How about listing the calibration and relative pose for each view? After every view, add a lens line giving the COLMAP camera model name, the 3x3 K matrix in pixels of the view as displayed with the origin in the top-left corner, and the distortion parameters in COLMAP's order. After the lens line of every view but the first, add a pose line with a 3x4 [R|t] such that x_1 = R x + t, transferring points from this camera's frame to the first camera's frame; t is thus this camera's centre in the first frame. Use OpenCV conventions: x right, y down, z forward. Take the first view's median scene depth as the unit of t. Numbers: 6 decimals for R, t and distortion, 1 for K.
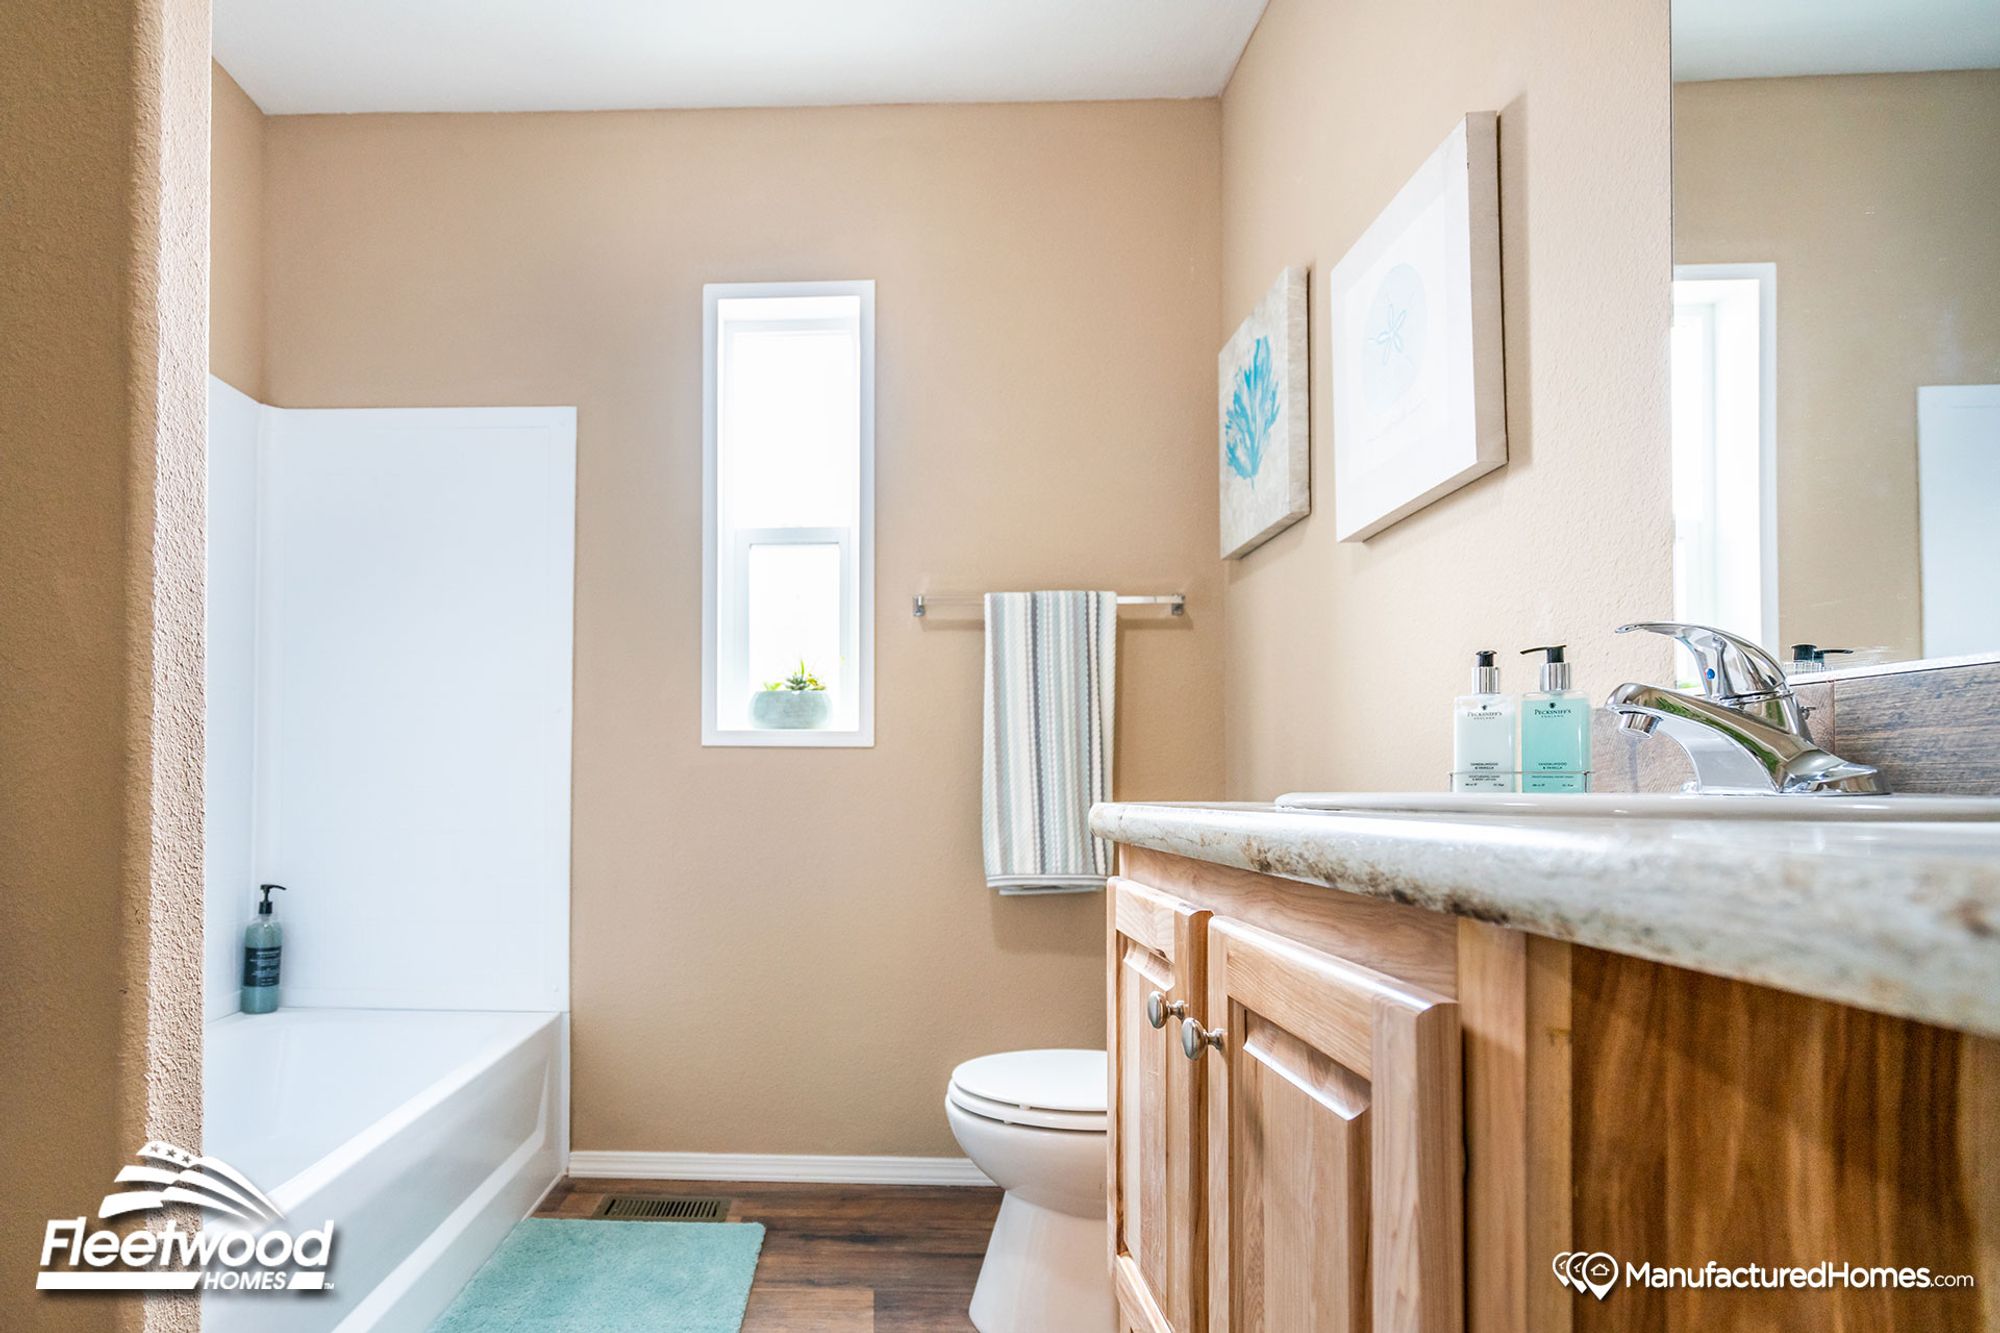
lens RADIAL K [[1069.0, 0, 820.9], [0, 1069.0, 772.0], [0, 0, 1]] dist [-0.004271, 0.001546]
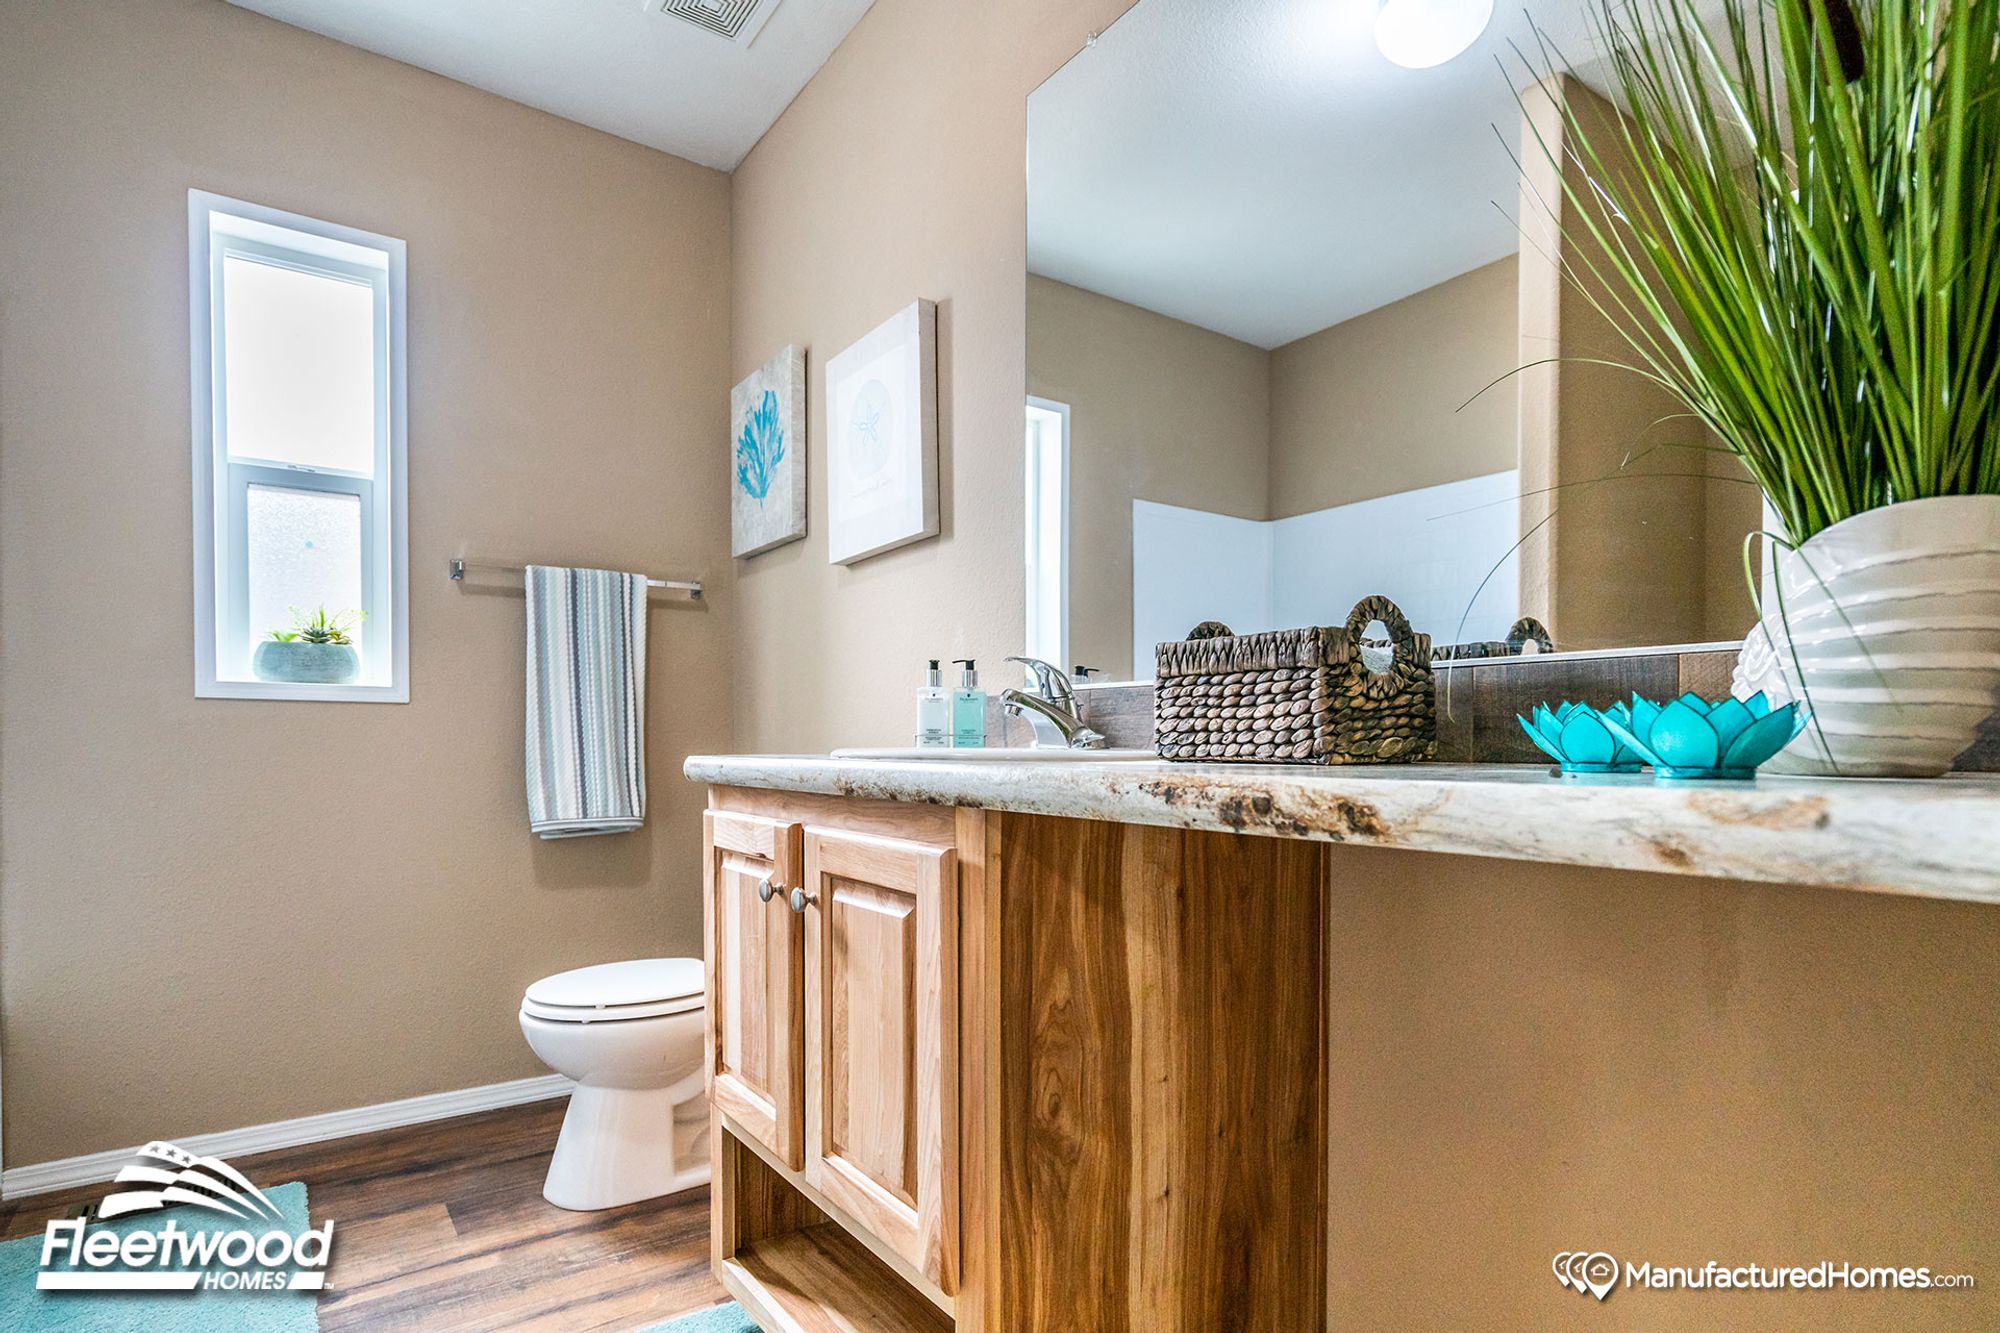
lens RADIAL K [[1019.8, 0, 998.2], [0, 1019.8, 753.5], [0, 0, 1]] dist [0.000984, 0.001102]
pose [[0.787285, -0.008316, 0.616533, -0.114840], [-0.008968, 0.999649, 0.024935, -0.004900], [-0.616524, -0.025160, 0.786934, -0.126154]]
